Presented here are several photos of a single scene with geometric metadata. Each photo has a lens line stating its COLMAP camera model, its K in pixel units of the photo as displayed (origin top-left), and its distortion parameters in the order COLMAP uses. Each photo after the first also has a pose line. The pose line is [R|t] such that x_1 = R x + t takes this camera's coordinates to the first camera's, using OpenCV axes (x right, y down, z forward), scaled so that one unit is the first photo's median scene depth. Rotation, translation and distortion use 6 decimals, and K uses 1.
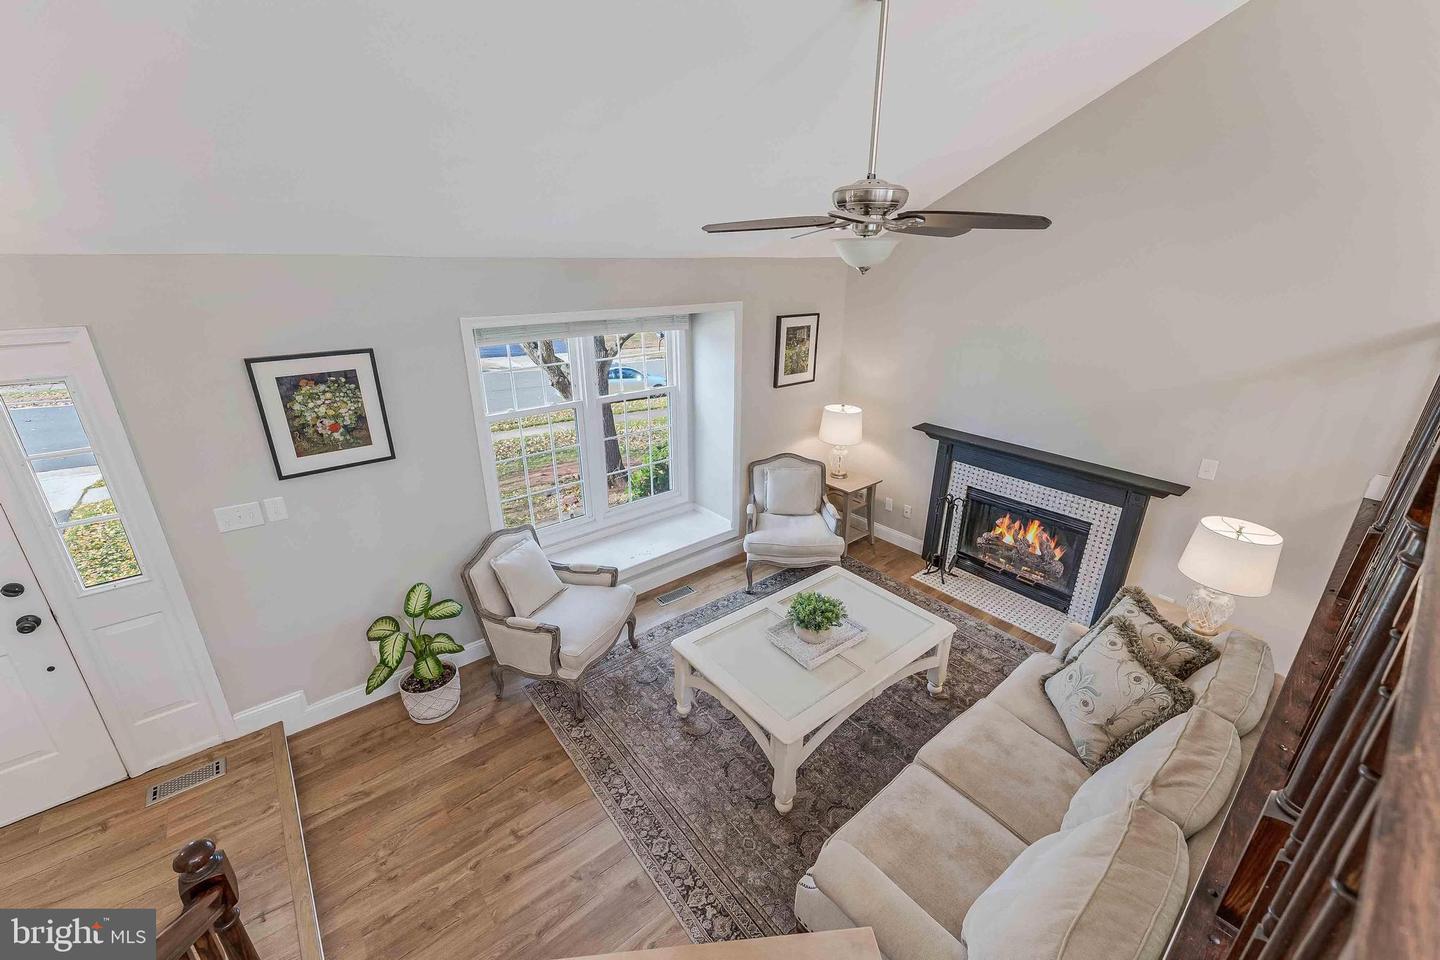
lens RADIAL K [[584.7, 0, 725.6], [0, 584.7, 475.7], [0, 0, 1]] dist [0.001233, -0.000477]
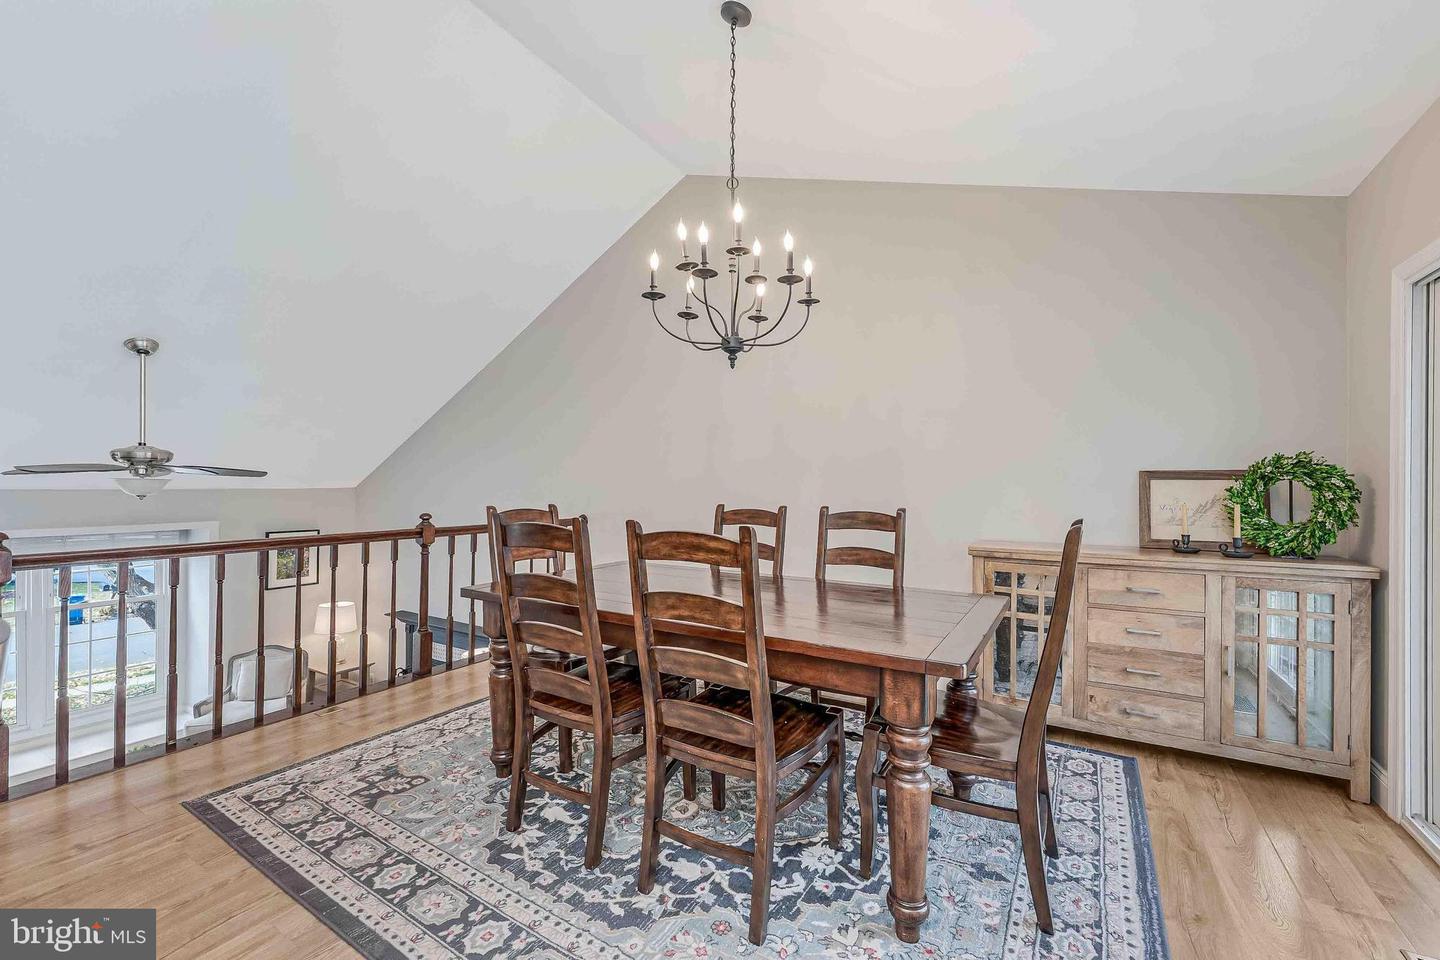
lens RADIAL K [[586.9, 0, 724.2], [0, 586.9, 486.7], [0, 0, 1]] dist [-0.000334, -0.000169]
pose [[0.945370, -0.003648, 0.325979, 0.952152], [0.117464, 0.936582, -0.330175, 0.260103], [-0.304101, 0.350429, 0.885845, -0.699267]]
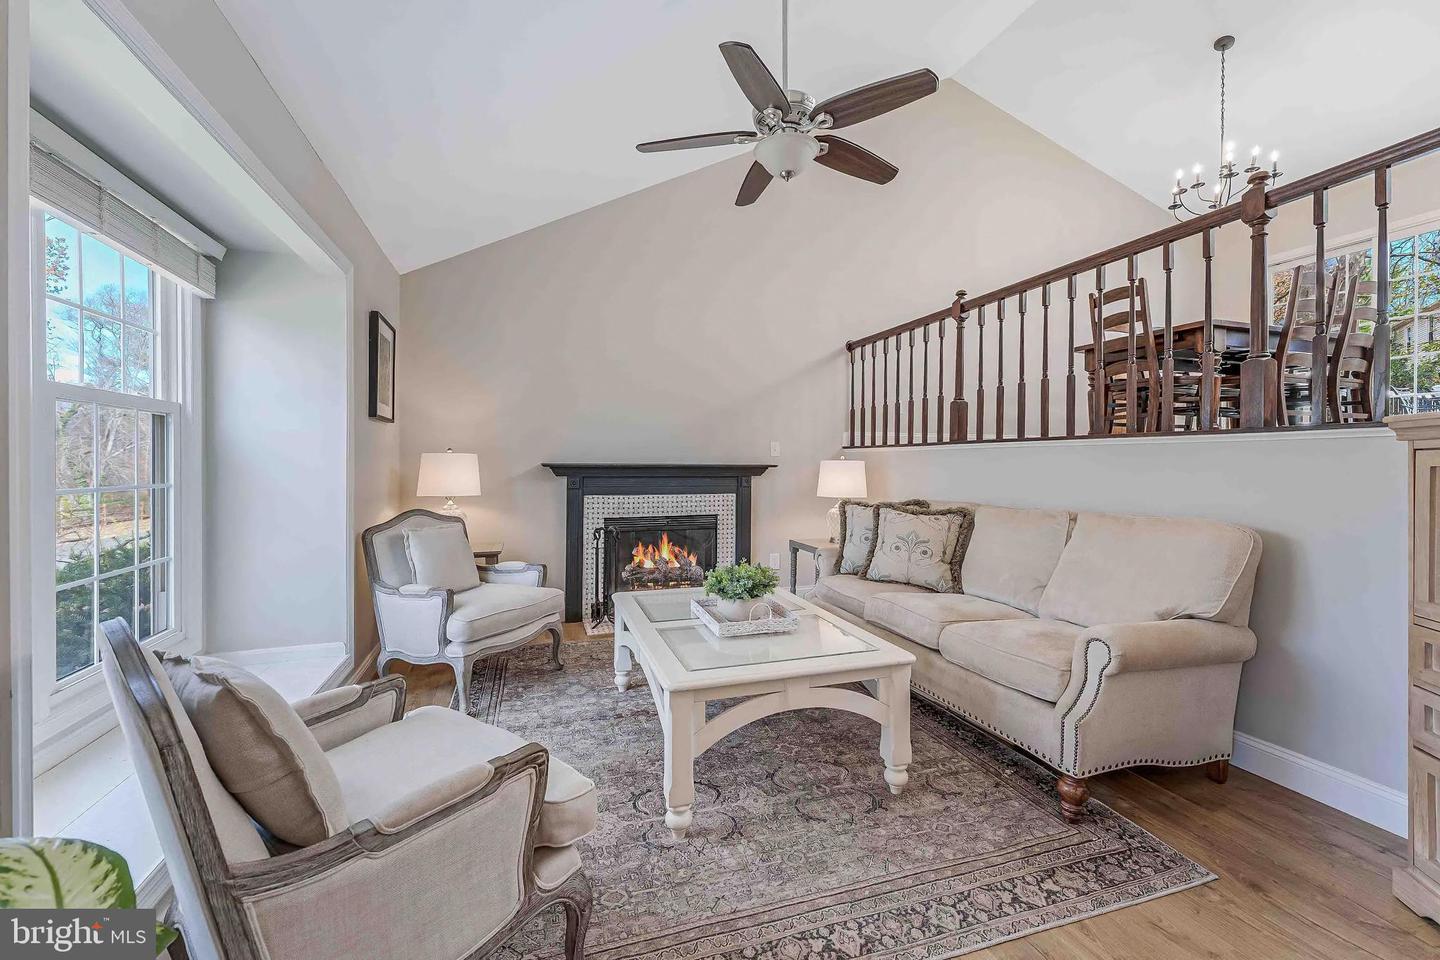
lens RADIAL K [[593.3, 0, 729.2], [0, 593.3, 464.1], [0, 0, 1]] dist [0.001684, 0.000212]
pose [[0.360109, -0.008378, 0.932873, -0.645757], [0.330948, 0.936072, -0.119346, 0.183283], [-0.872236, 0.351709, 0.339861, 0.721223]]
